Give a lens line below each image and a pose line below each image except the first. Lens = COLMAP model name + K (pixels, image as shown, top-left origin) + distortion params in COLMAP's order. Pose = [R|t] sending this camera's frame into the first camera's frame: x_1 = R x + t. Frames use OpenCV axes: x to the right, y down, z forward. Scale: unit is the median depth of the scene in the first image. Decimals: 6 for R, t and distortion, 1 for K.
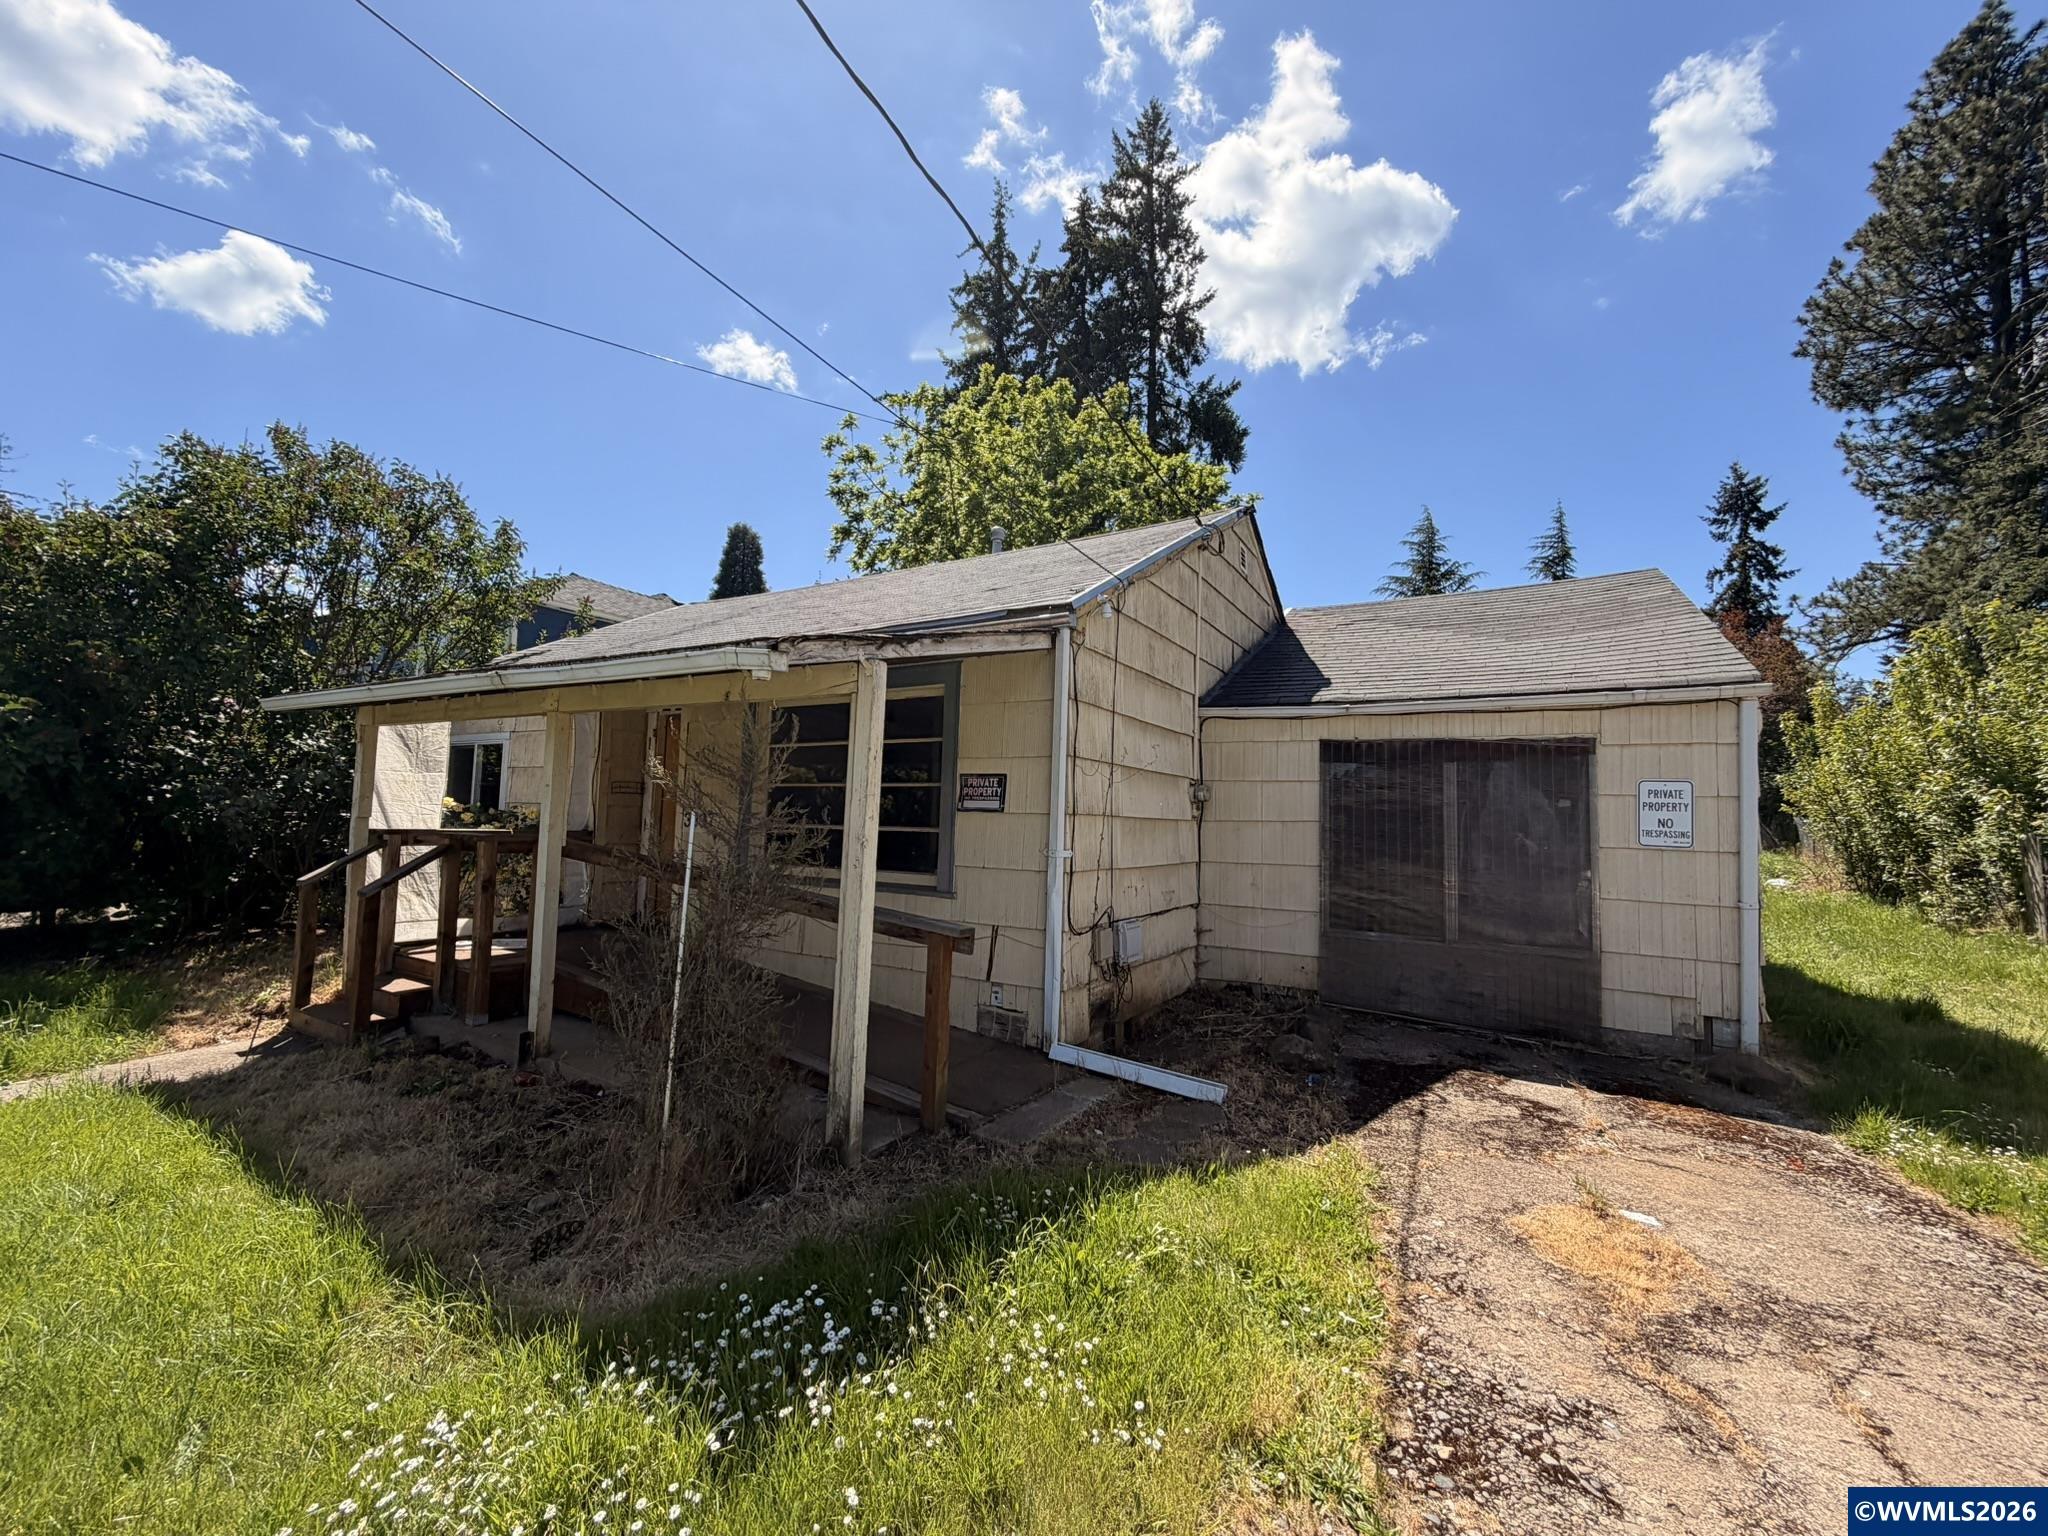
lens RADIAL K [[811.6, 0, 1017.0], [0, 811.6, 766.3], [0, 0, 1]] dist [-0.000671, 0.000042]
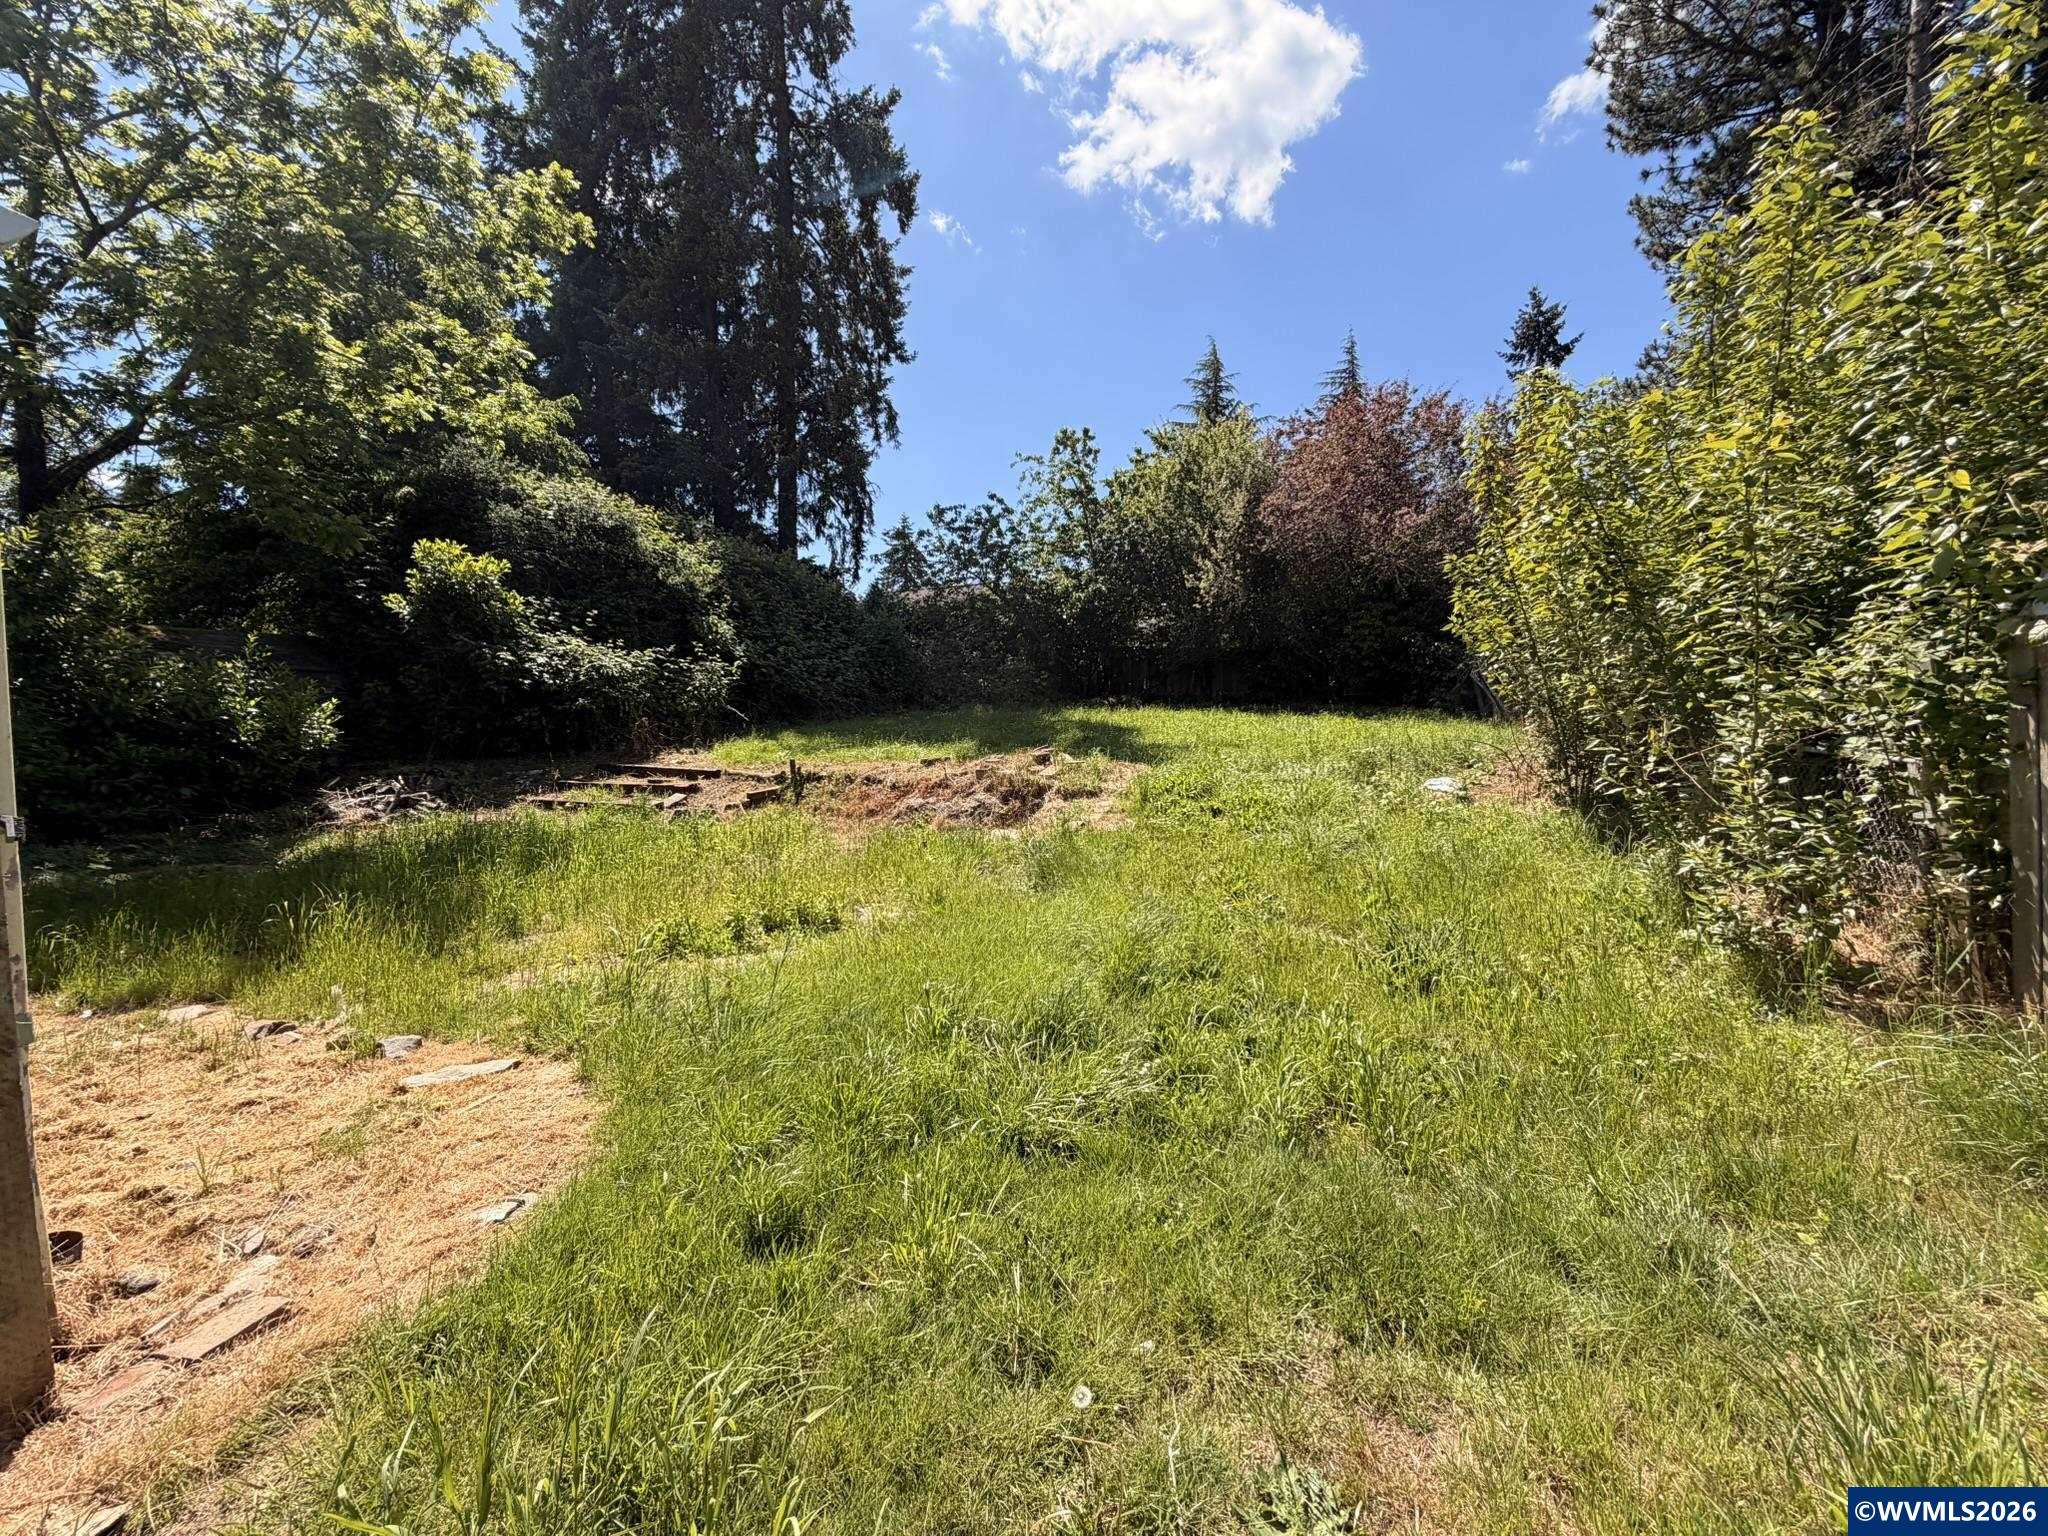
lens RADIAL K [[811.6, 0, 1013.3], [0, 811.6, 771.5], [0, 0, 1]] dist [-0.000671, 0.000042]
pose [[0.987907, -0.050775, 0.146501, 0.759918], [0.031212, 0.990642, 0.132869, 0.074047], [-0.151877, -0.126690, 0.980247, 0.685908]]
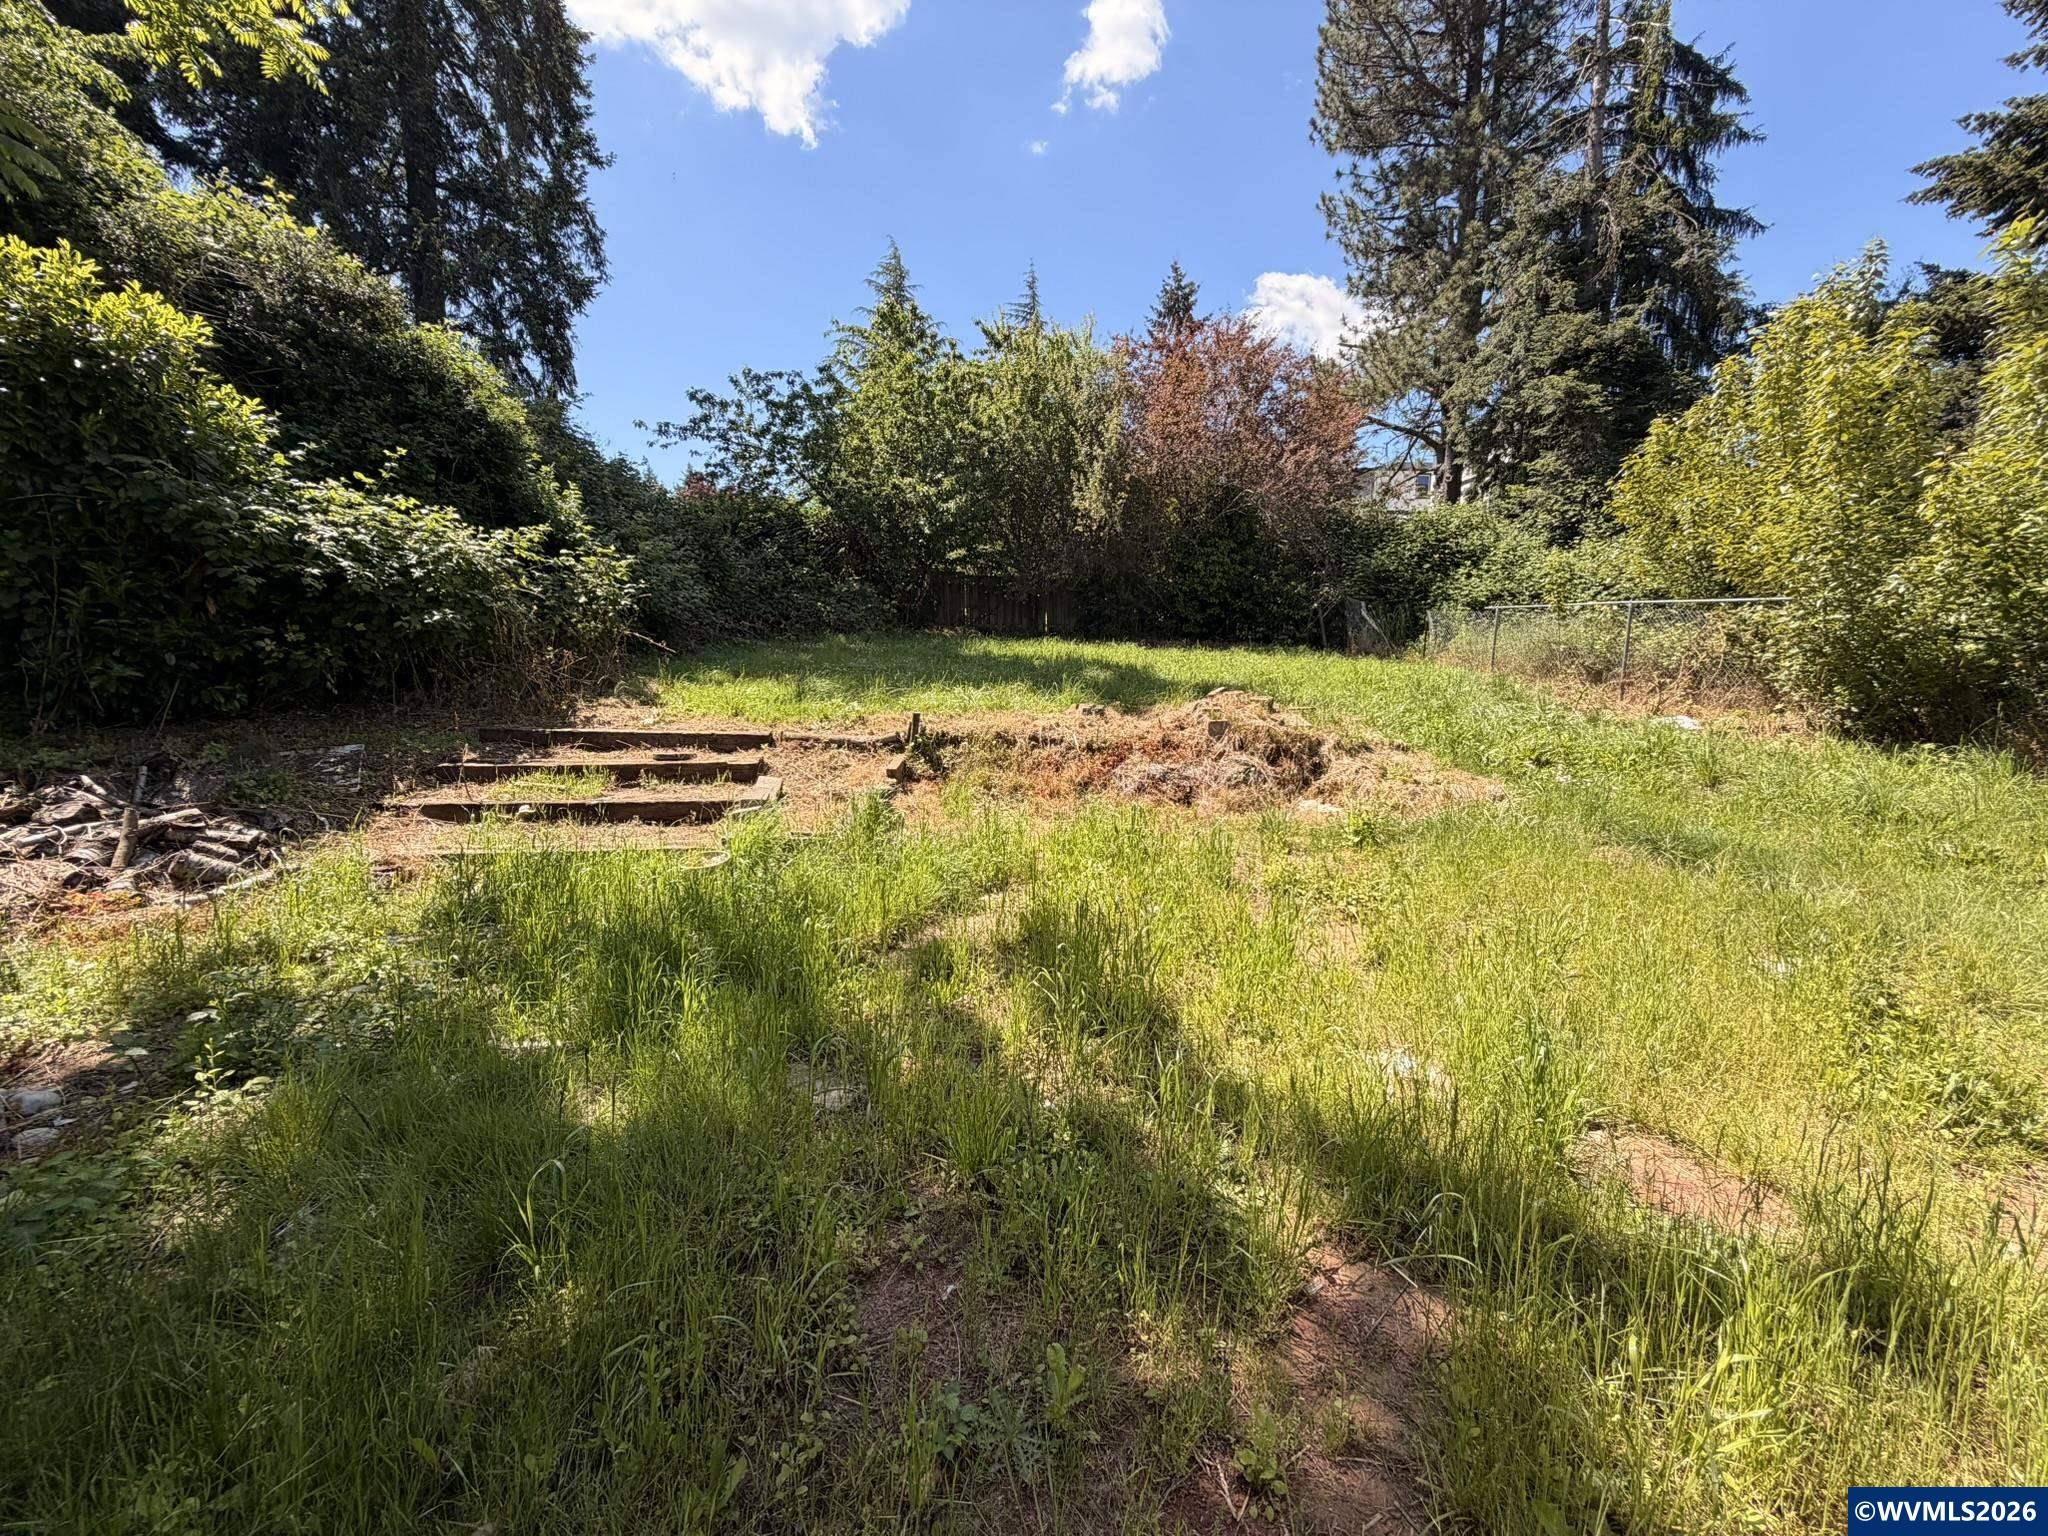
lens RADIAL K [[811.6, 0, 1017.6], [0, 811.6, 772.7], [0, 0, 1]] dist [-0.000671, 0.000042]
pose [[0.803204, -0.121027, 0.583280, 0.378513], [-0.012033, 0.975648, 0.219012, 0.083780], [-0.595582, -0.182931, 0.782188, 1.071325]]
